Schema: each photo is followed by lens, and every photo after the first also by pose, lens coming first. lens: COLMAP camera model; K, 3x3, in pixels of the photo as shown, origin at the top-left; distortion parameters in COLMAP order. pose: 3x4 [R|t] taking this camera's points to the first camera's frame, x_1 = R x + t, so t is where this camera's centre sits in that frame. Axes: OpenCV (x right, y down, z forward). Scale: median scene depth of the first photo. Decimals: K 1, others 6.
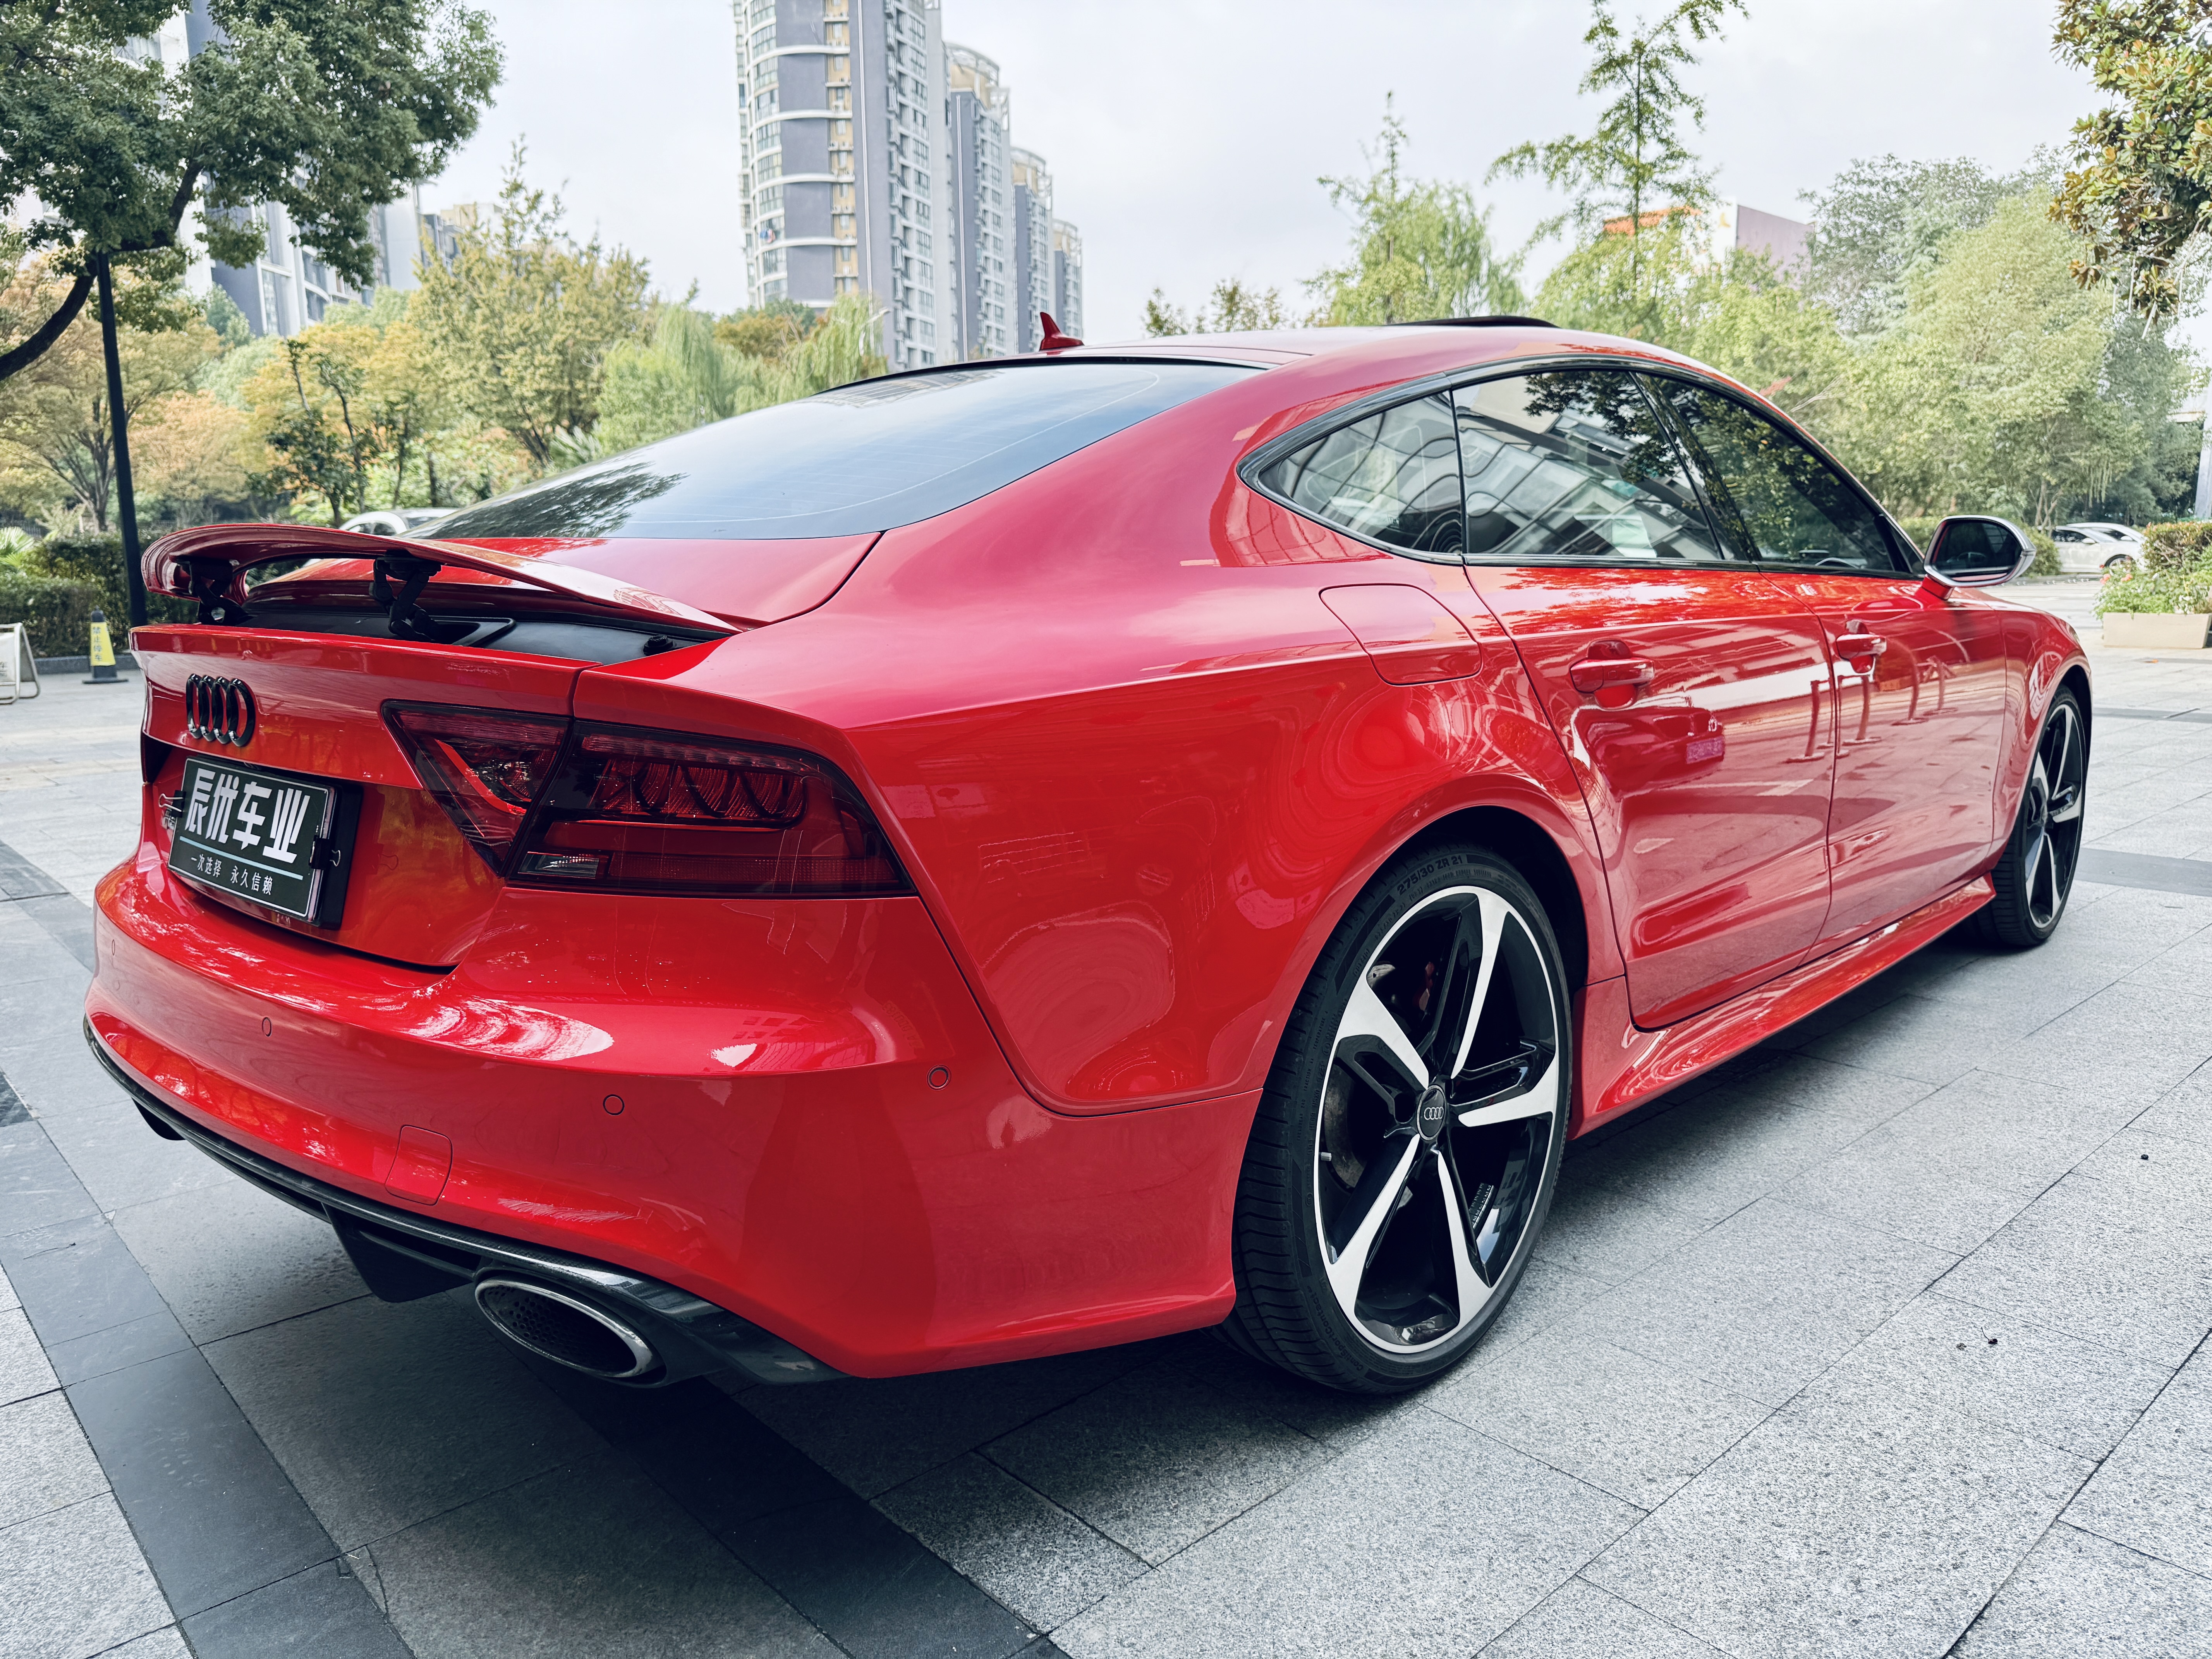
lens RADIAL K [[1619.0, 0, 1044.6], [0, 1619.0, 804.8], [0, 0, 1]] dist [0.008964, -0.003642]
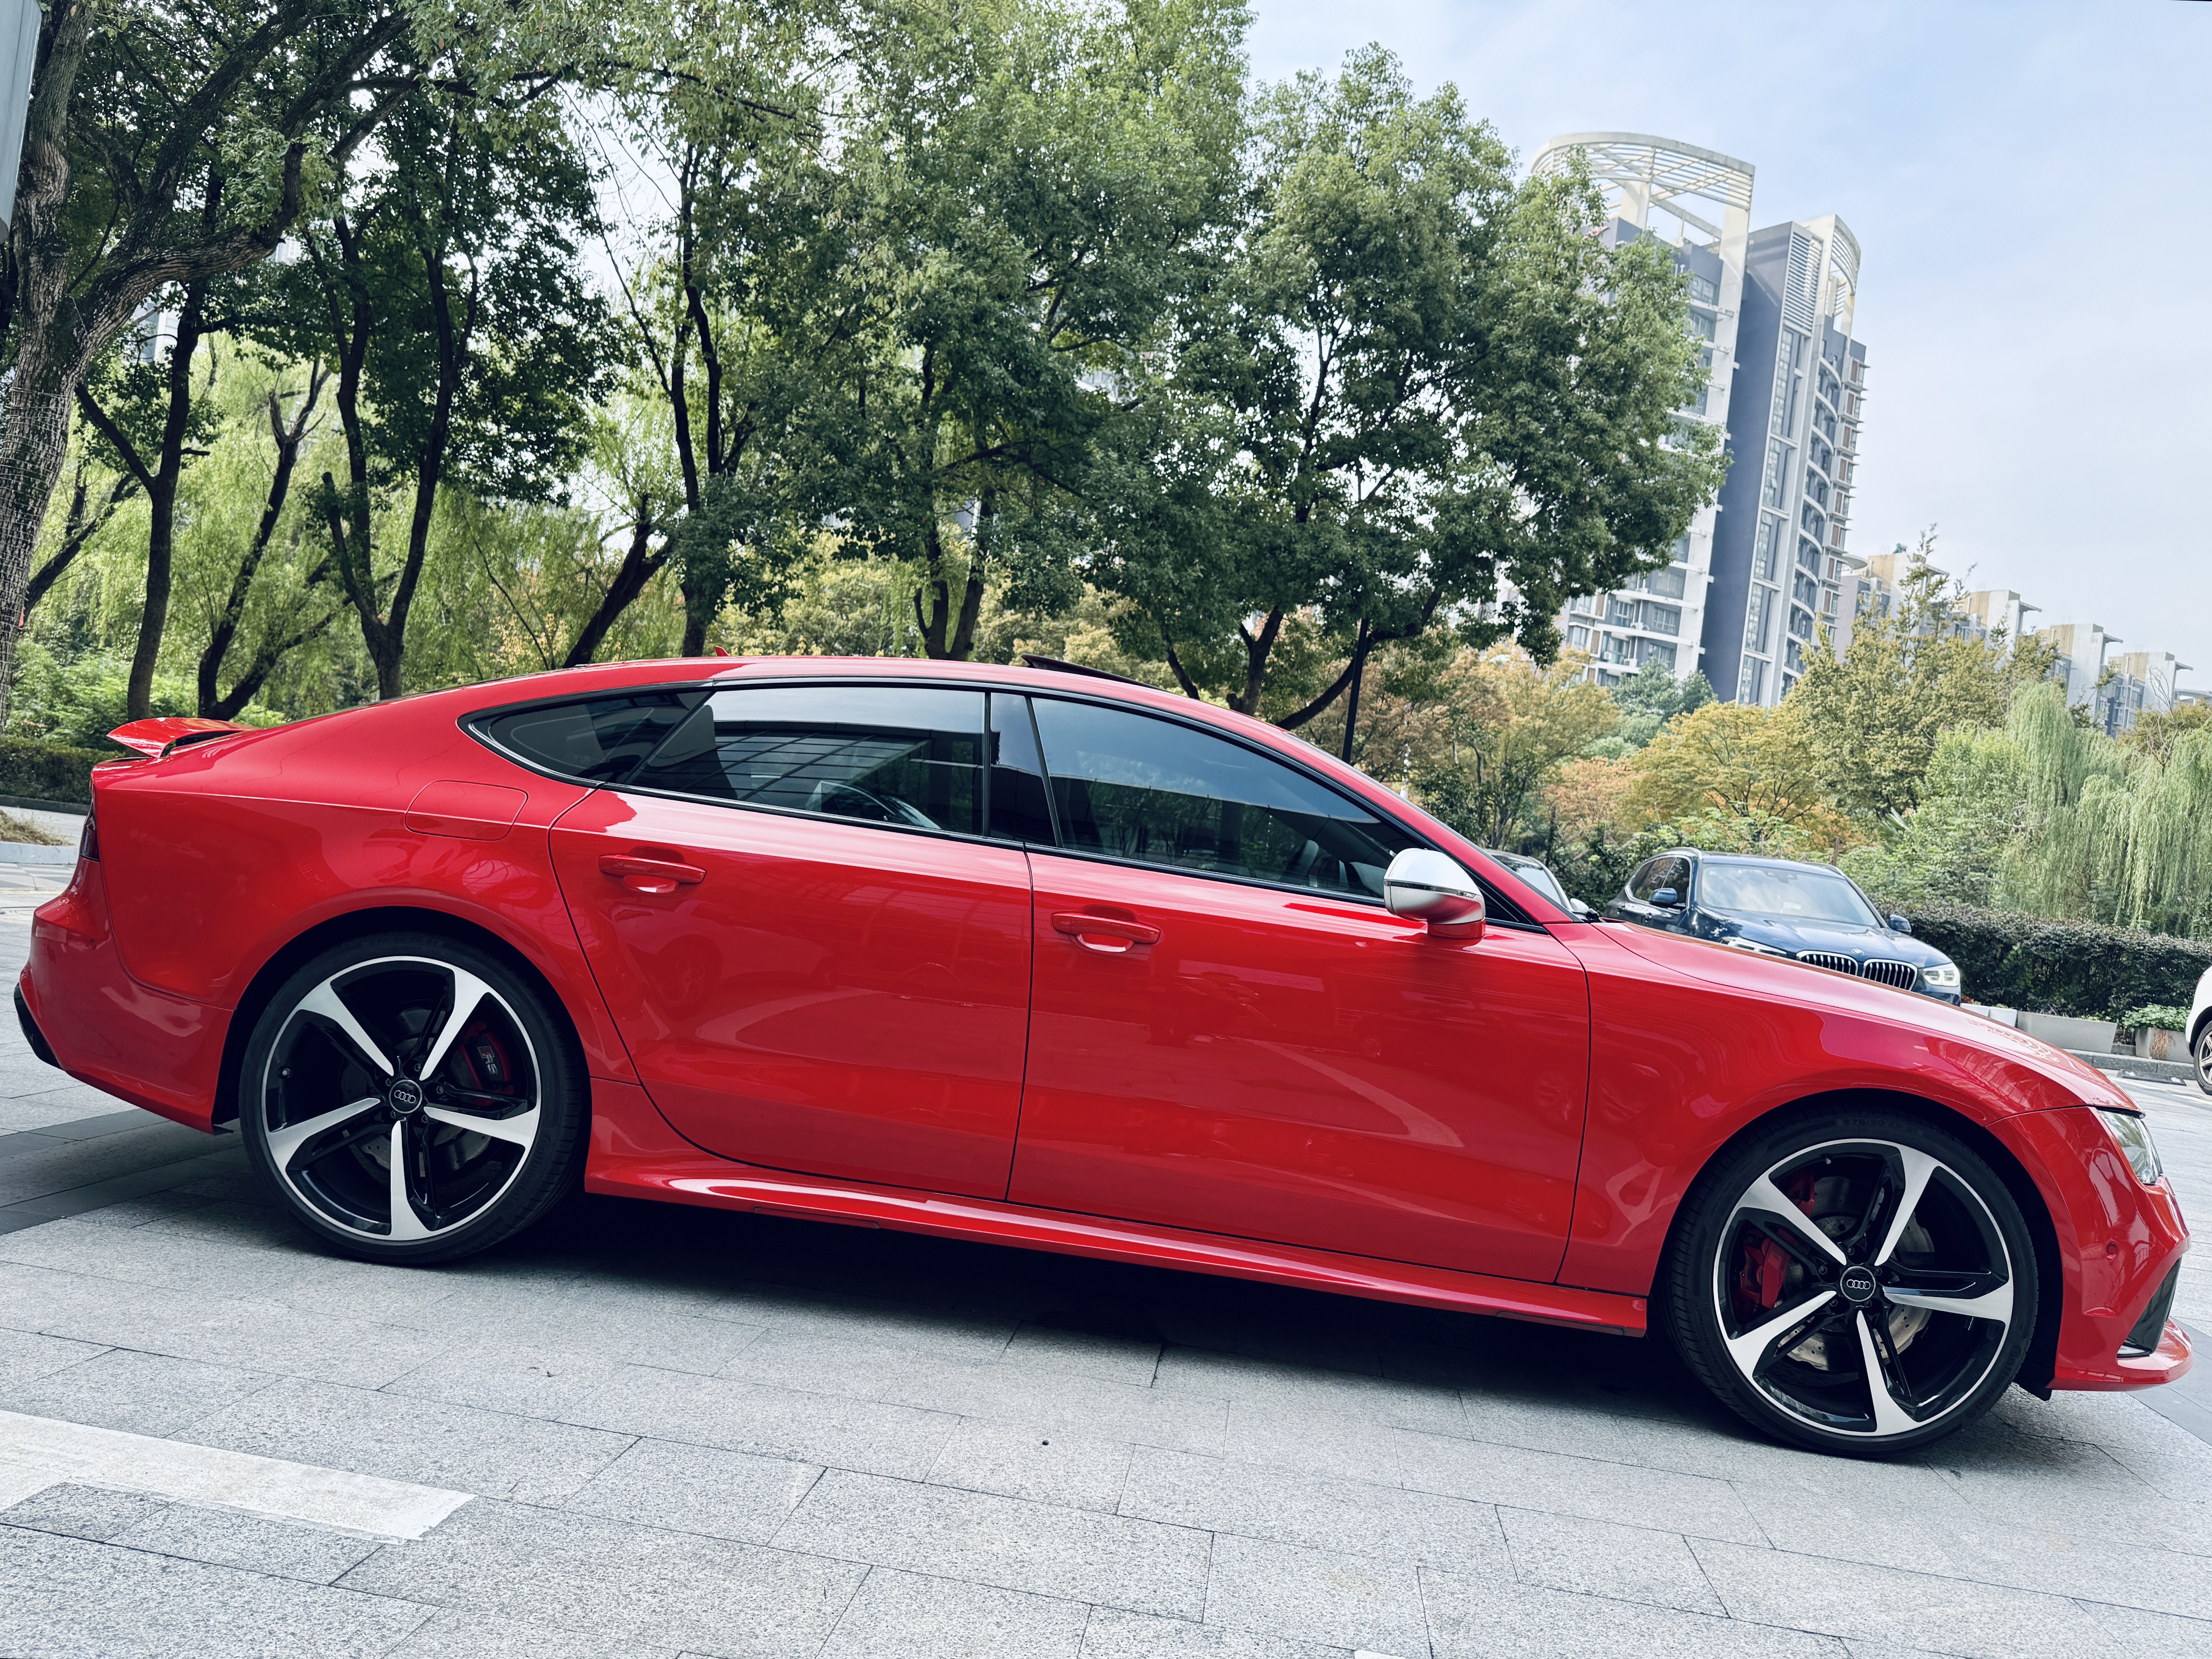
lens RADIAL K [[1631.5, 0, 1106.0], [0, 1631.5, 829.5], [0, 0, 1]] dist [0.085949, -0.133439]
pose [[0.637592, 0.078604, -0.766353, 1.481005], [-0.241217, 0.965128, -0.101696, -0.055697], [0.731635, 0.249697, 0.634319, 0.291615]]
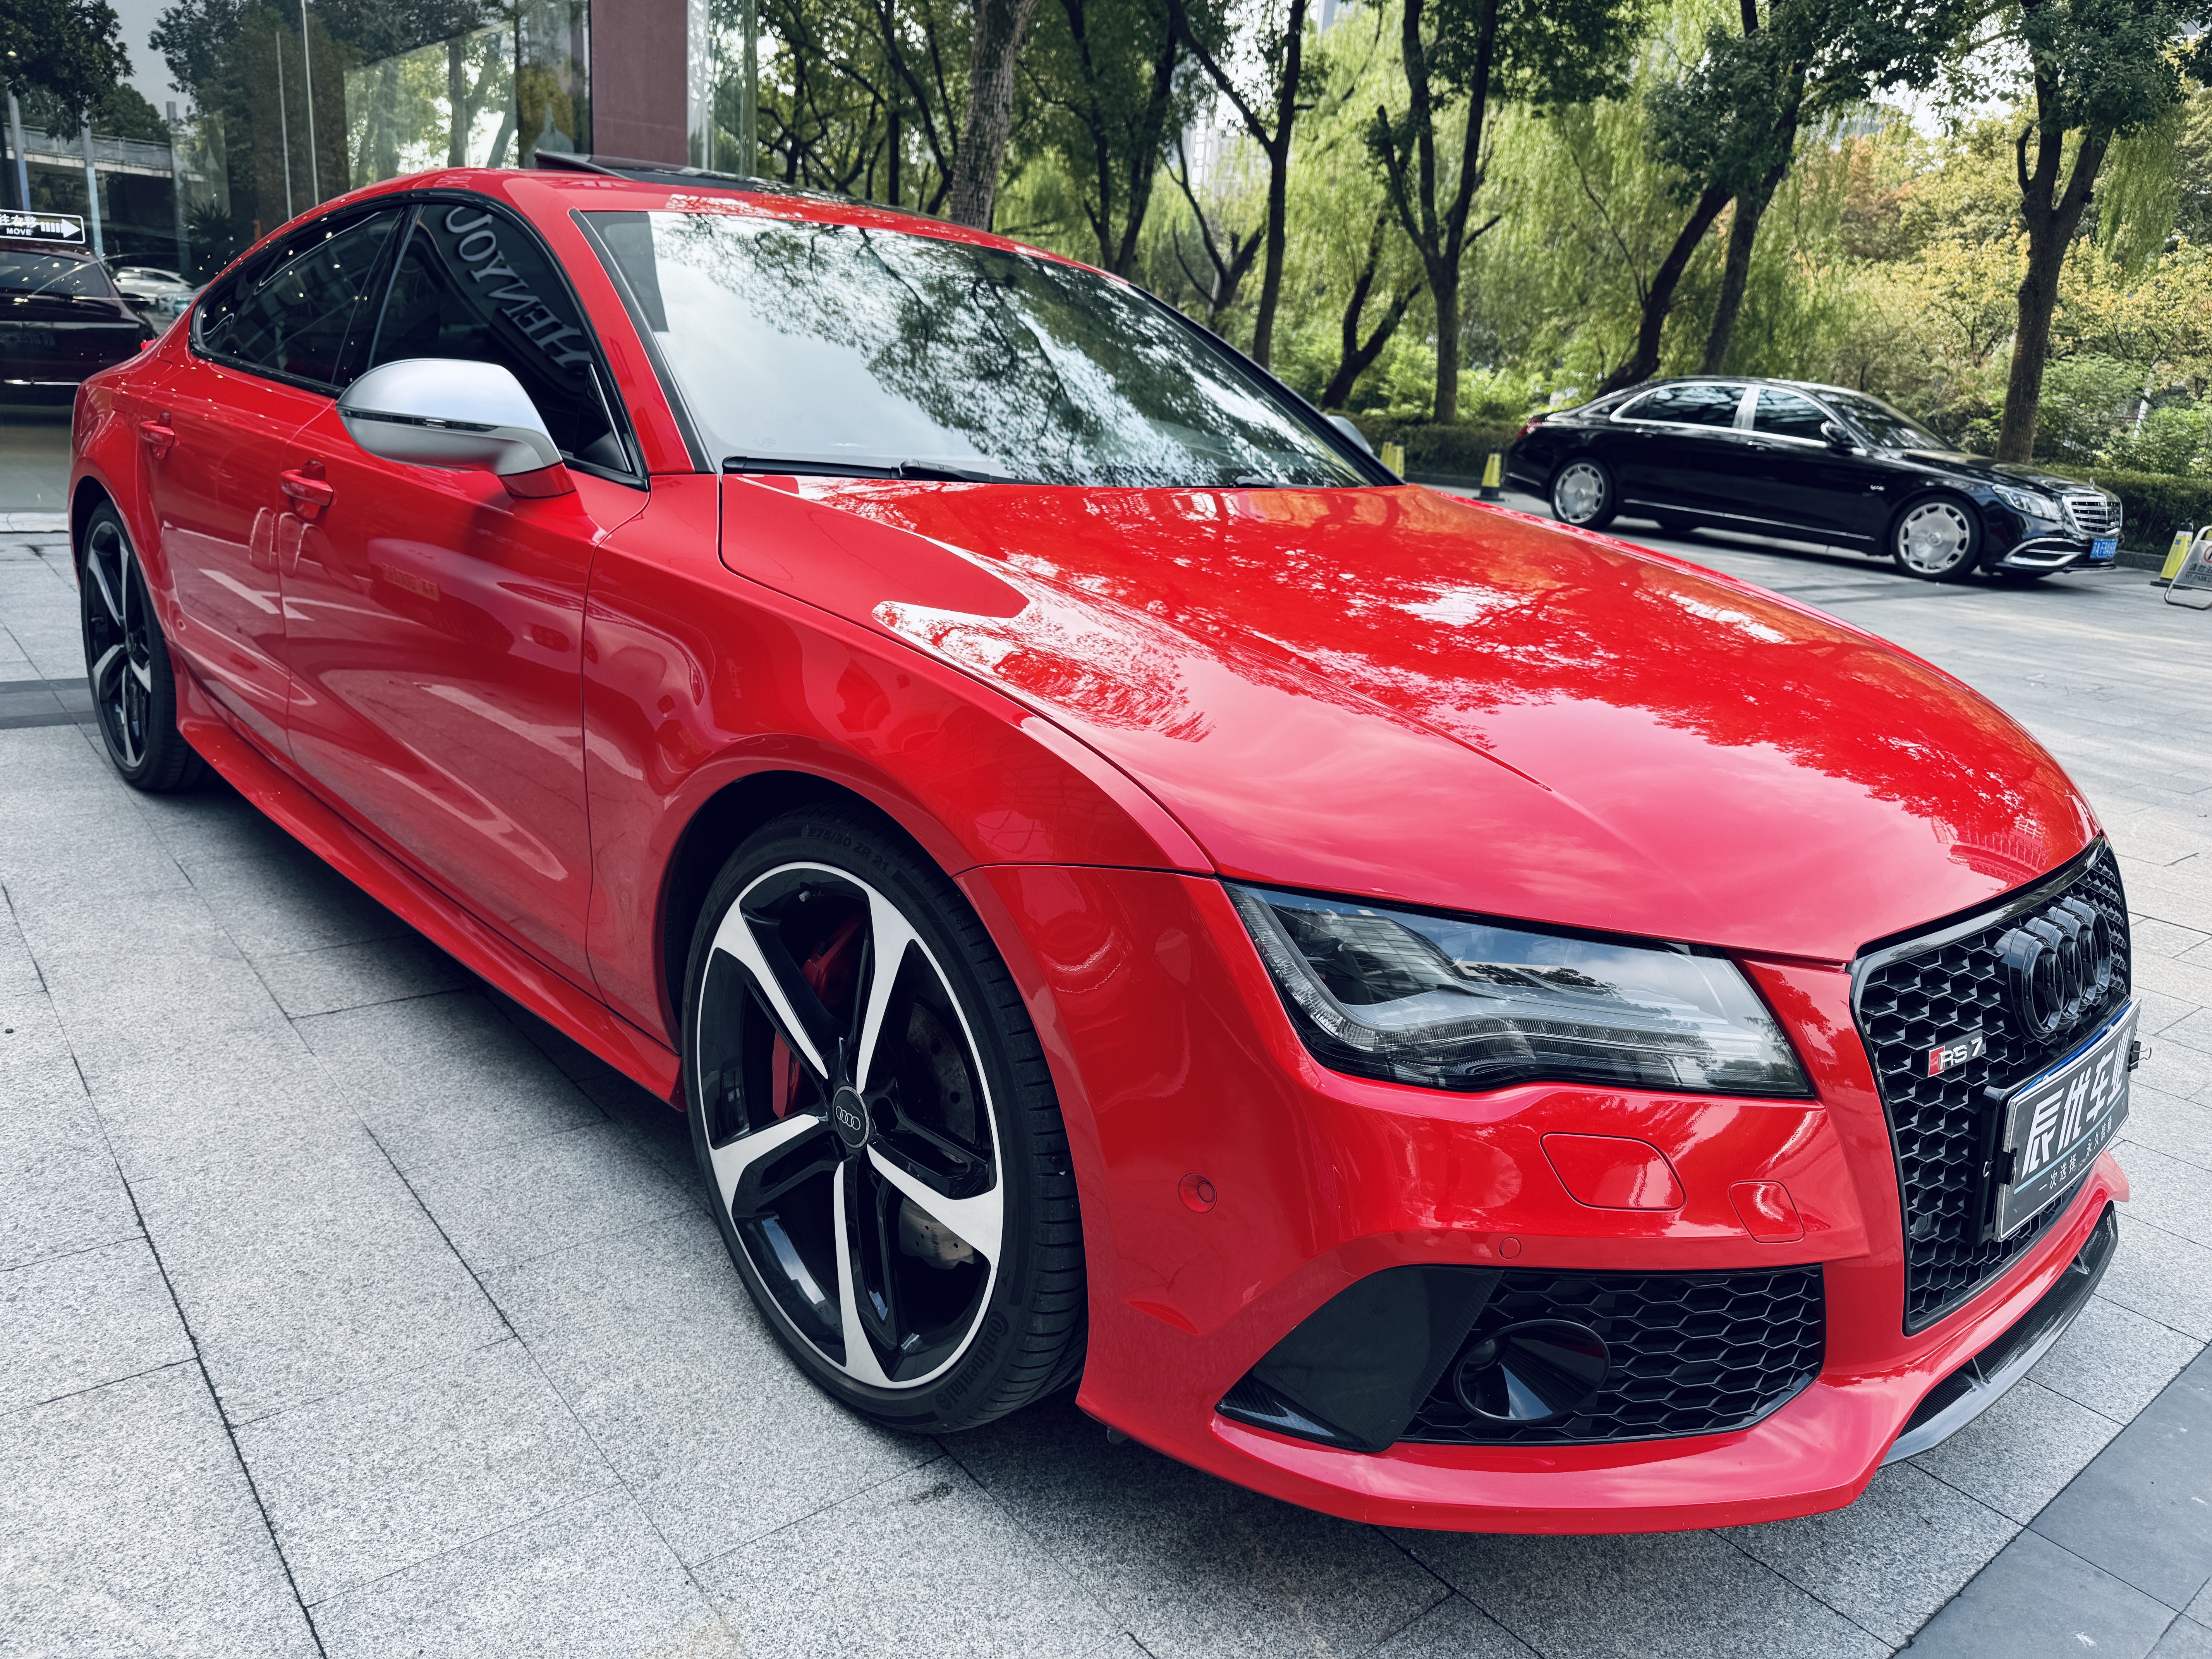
lens RADIAL K [[1619.7, 0, 1133.7], [0, 1619.7, 829.1], [0, 0, 1]] dist [-0.001305, -0.004730]
pose [[-0.079868, 0.281420, -0.956255, 1.517374], [-0.226971, 0.928986, 0.292352, -0.321231], [0.970621, 0.240391, -0.010322, 1.655793]]
